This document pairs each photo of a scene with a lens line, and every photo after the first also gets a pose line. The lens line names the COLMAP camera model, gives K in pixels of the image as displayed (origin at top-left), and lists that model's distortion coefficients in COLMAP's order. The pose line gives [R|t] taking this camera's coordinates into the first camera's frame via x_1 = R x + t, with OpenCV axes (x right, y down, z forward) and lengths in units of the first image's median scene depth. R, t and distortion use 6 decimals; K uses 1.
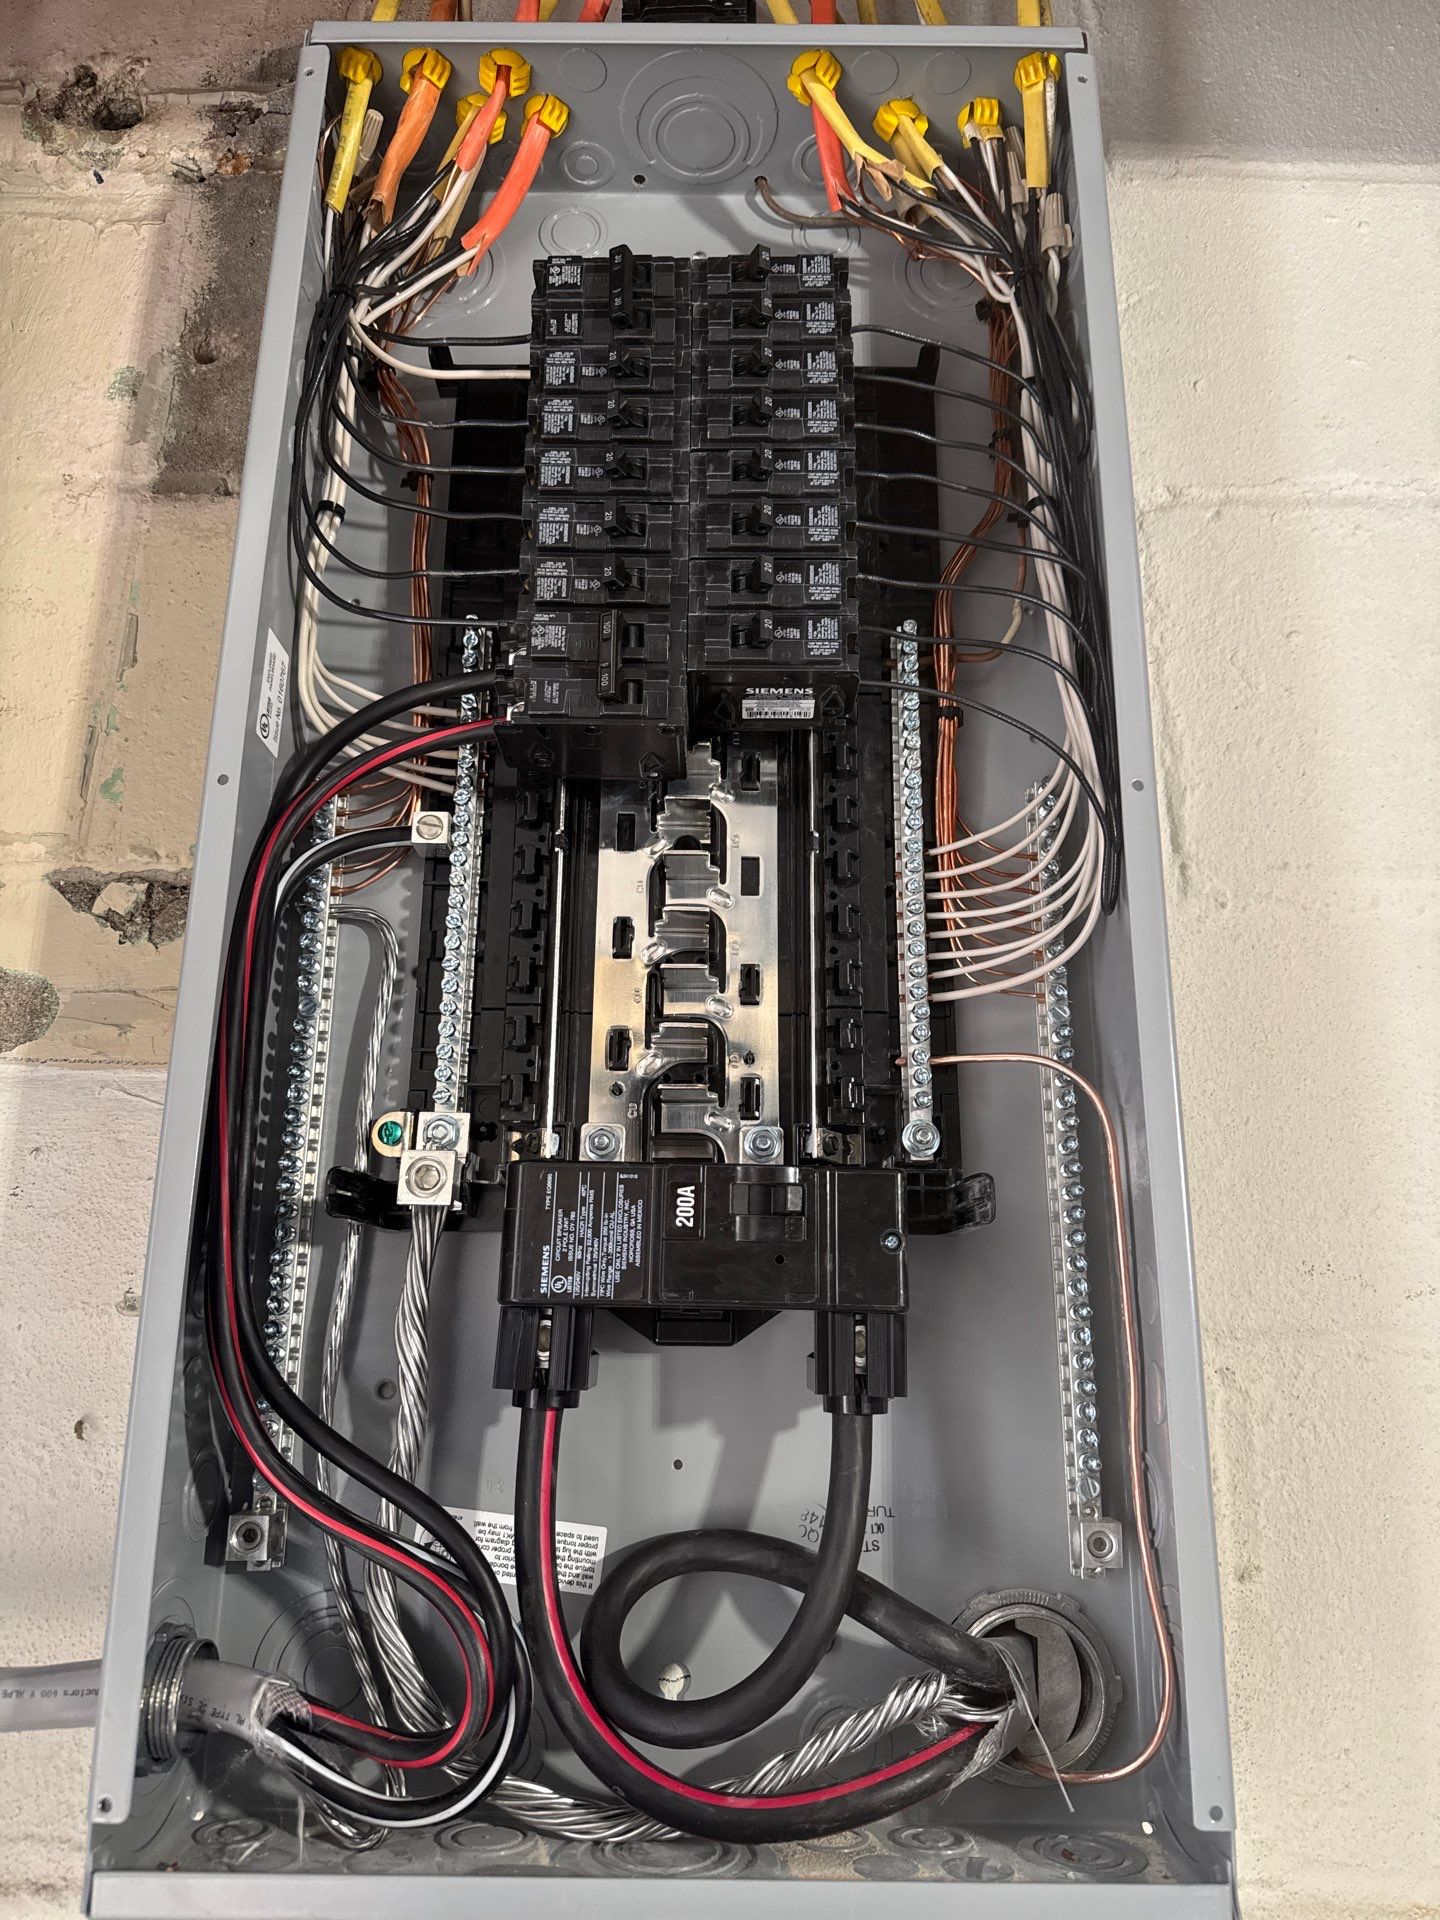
lens RADIAL K [[1385.4, 0, 737.7], [0, 1385.4, 958.1], [0, 0, 1]] dist [0.029387, -0.044872]
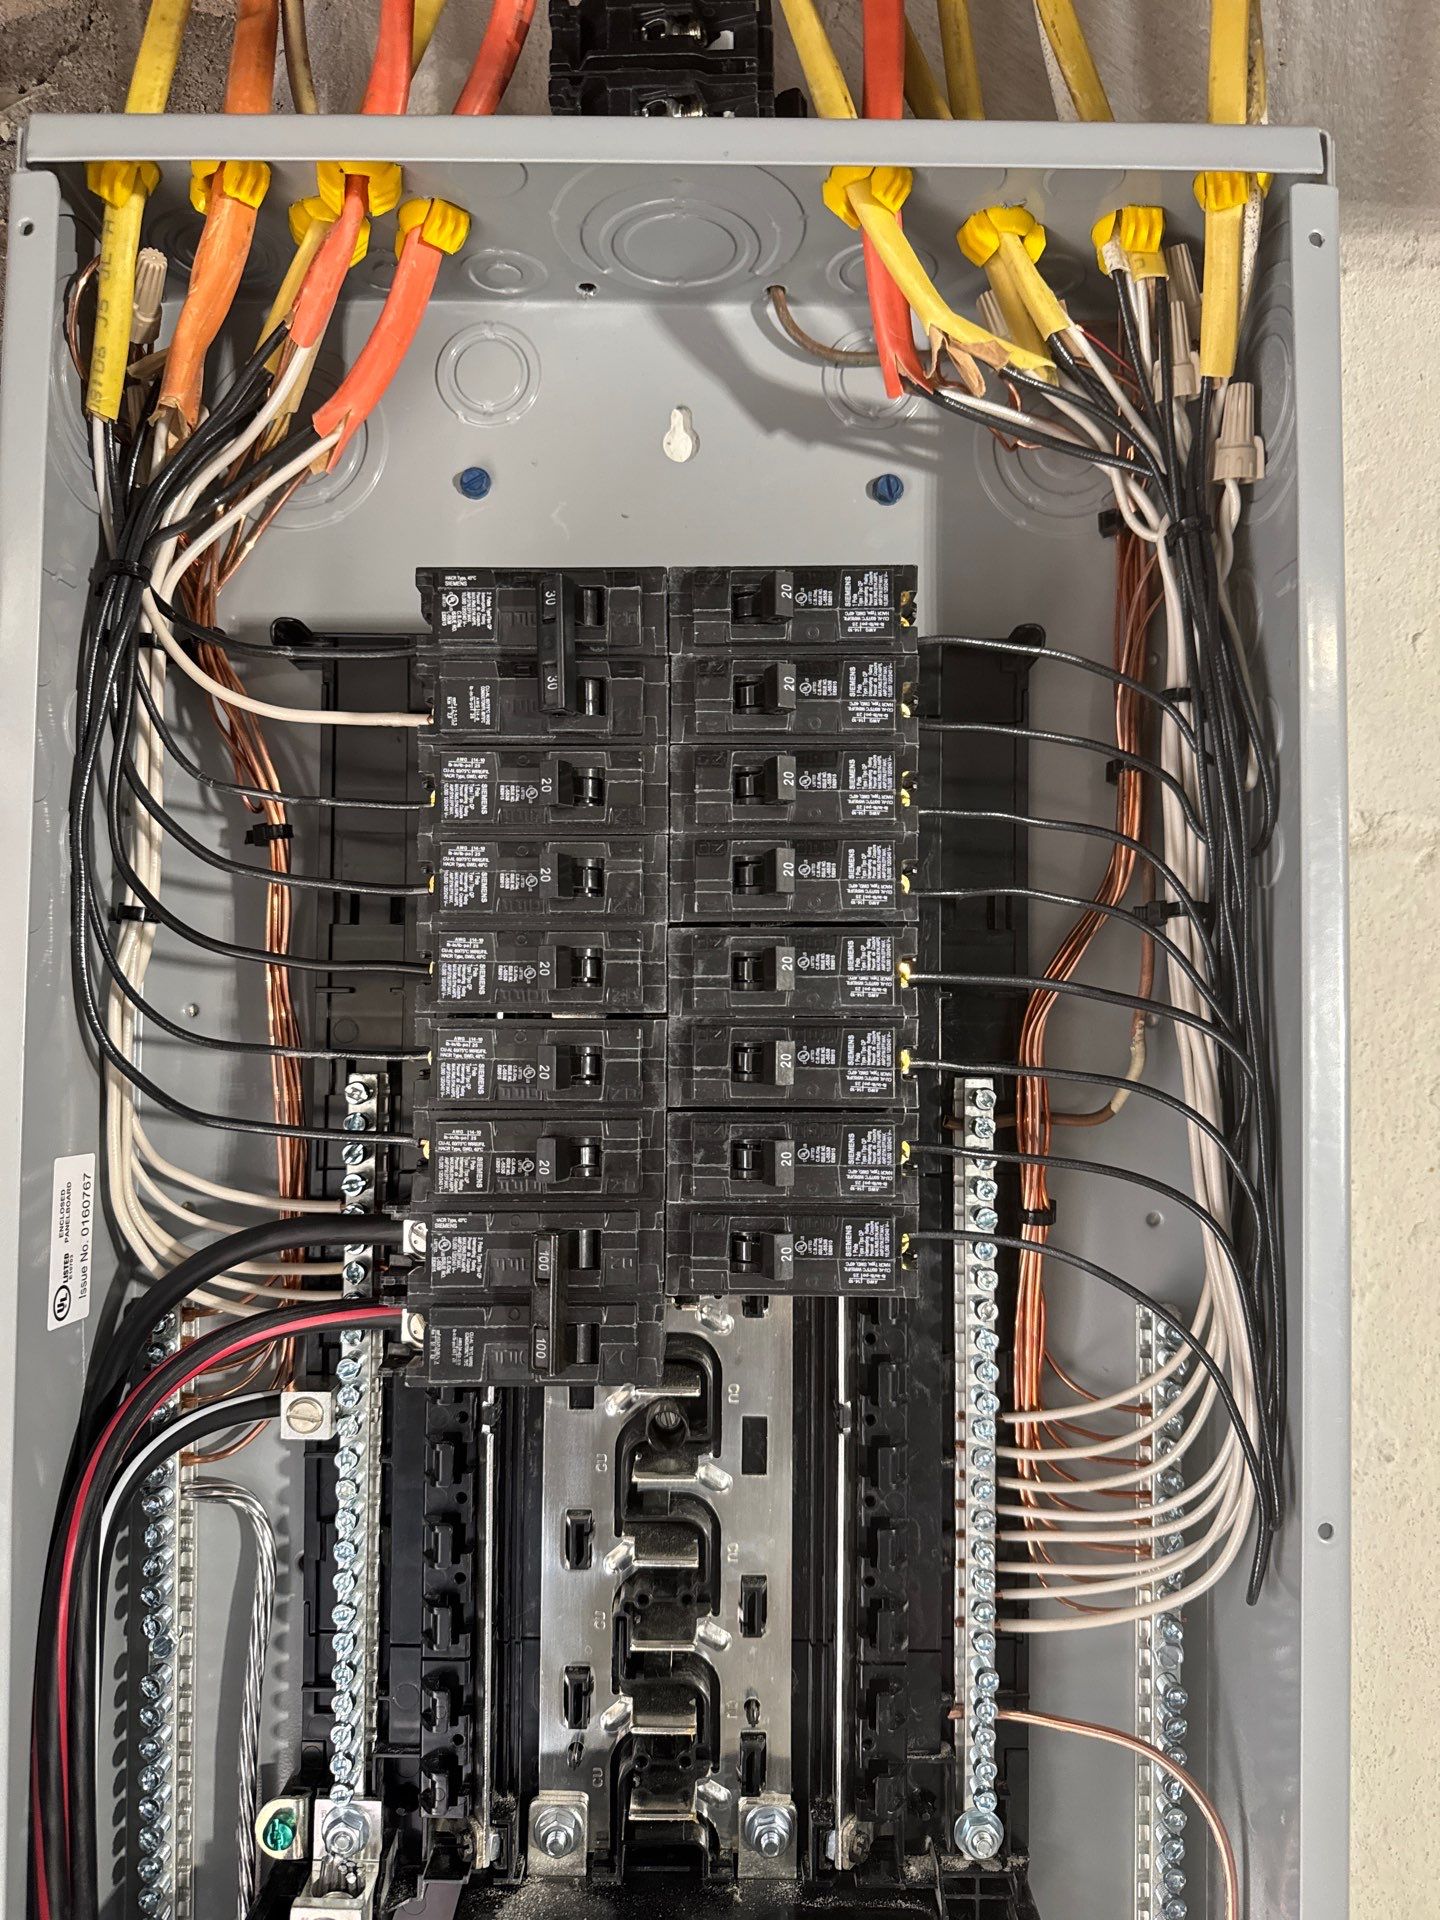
lens RADIAL K [[1385.4, 0, 719.1], [0, 1385.4, 974.2], [0, 0, 1]] dist [0.029387, -0.044872]
pose [[0.999995, 0.003102, 0.000172, -0.009670], [-0.003051, 0.969961, 0.243240, -0.467710], [0.000587, -0.243239, 0.969966, 0.341900]]
